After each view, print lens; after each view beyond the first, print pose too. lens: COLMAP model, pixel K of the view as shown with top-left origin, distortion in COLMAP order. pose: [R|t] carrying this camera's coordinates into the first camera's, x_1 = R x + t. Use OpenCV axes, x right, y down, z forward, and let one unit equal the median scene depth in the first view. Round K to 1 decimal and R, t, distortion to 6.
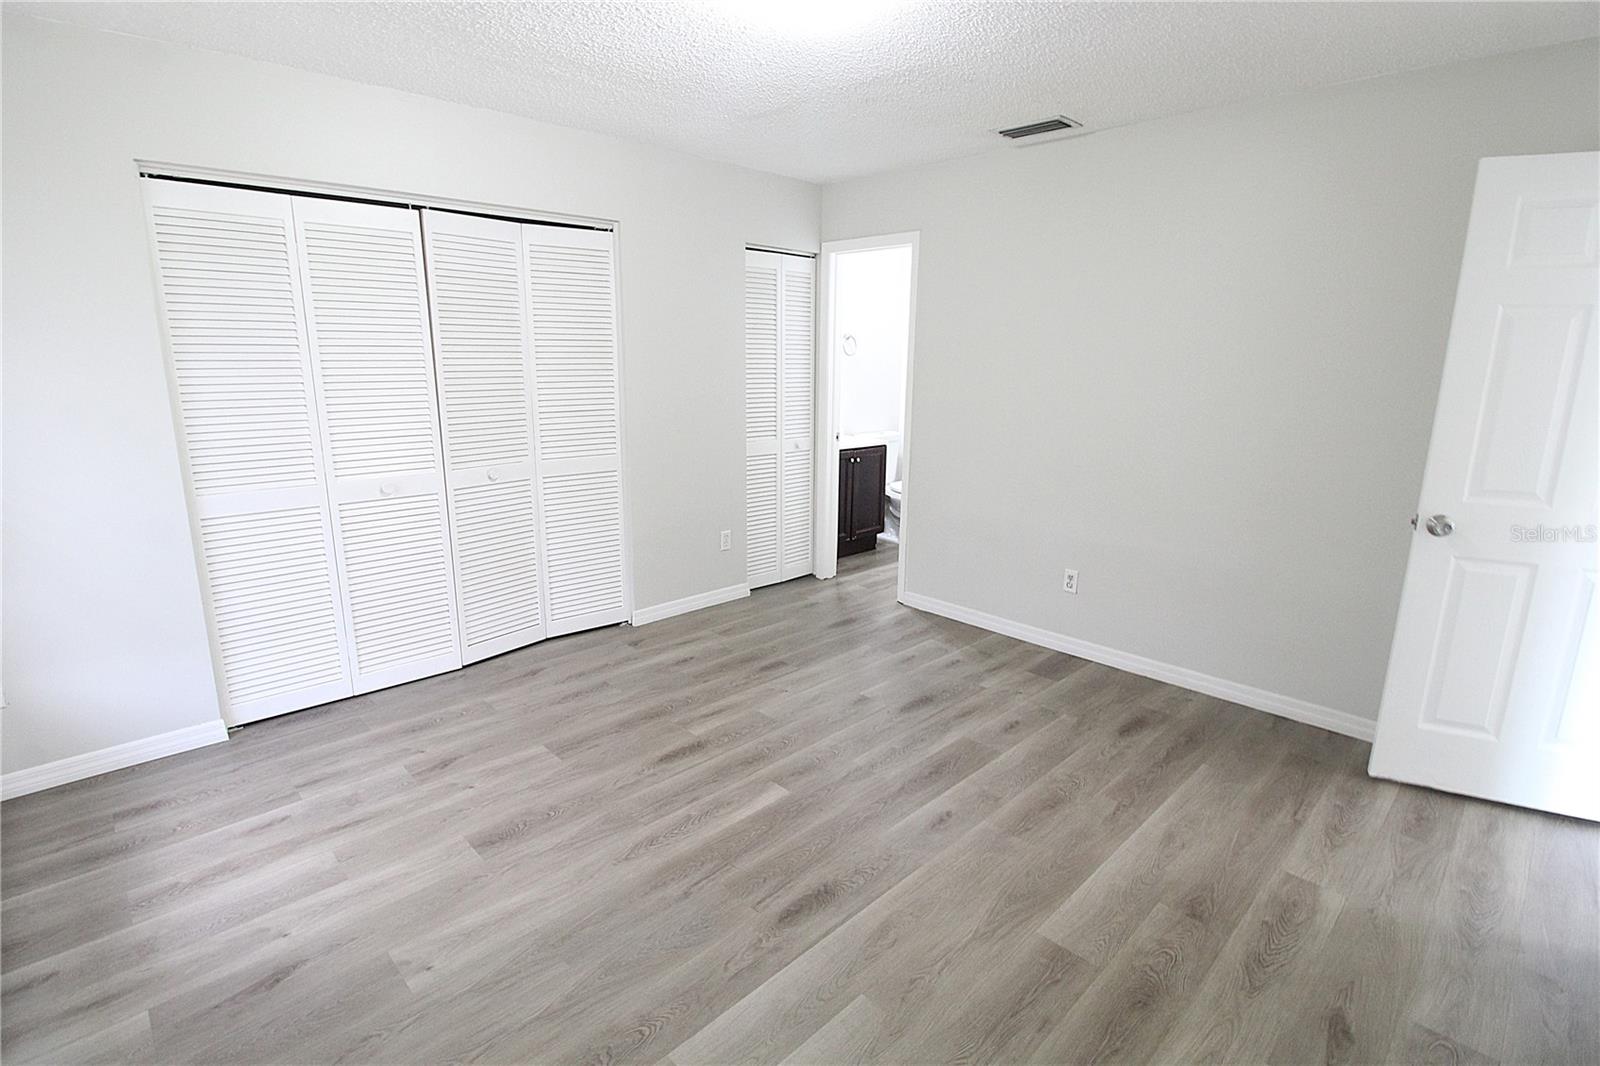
lens RADIAL K [[763.4, 0, 805.5], [0, 763.4, 505.2], [0, 0, 1]] dist [-0.013063, -0.000828]
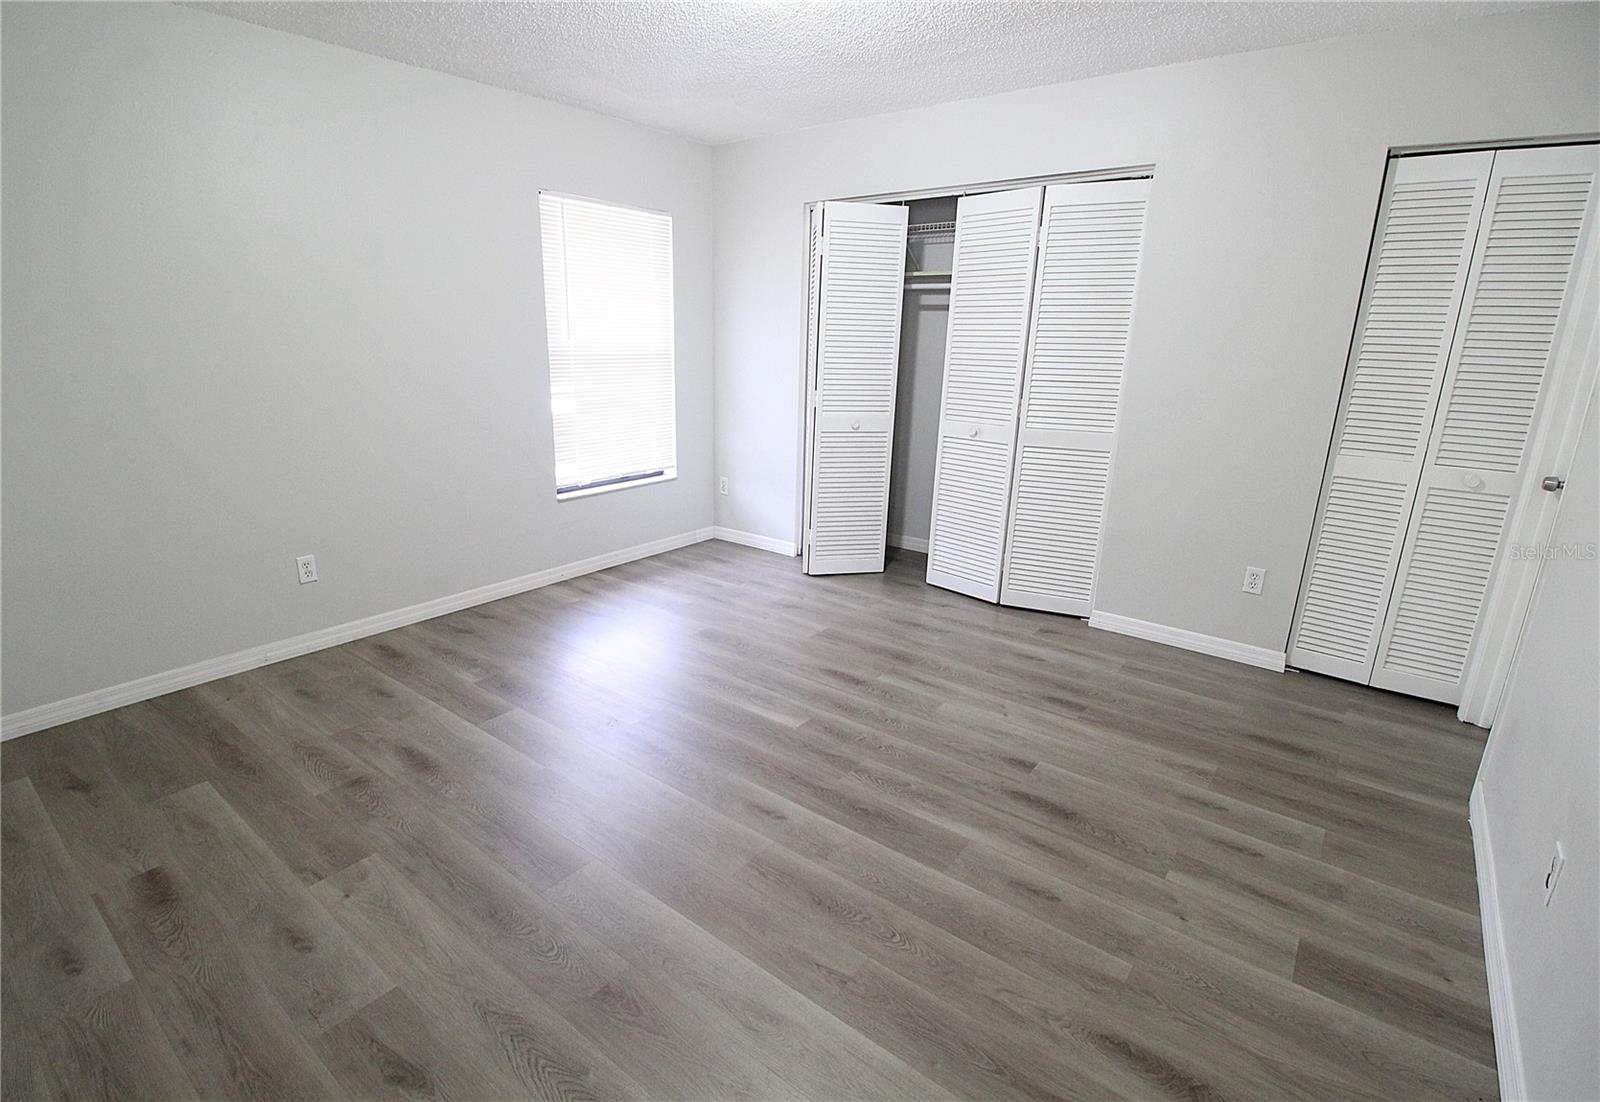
lens RADIAL K [[763.2, 0, 800.0], [0, 763.2, 551.0], [0, 0, 1]] dist [0.012853, -0.000172]
pose [[0.148635, 0.271521, -0.950886, 0.792121], [-0.208891, 0.948490, 0.238185, -0.101397], [0.966578, 0.163229, 0.197697, 0.632180]]
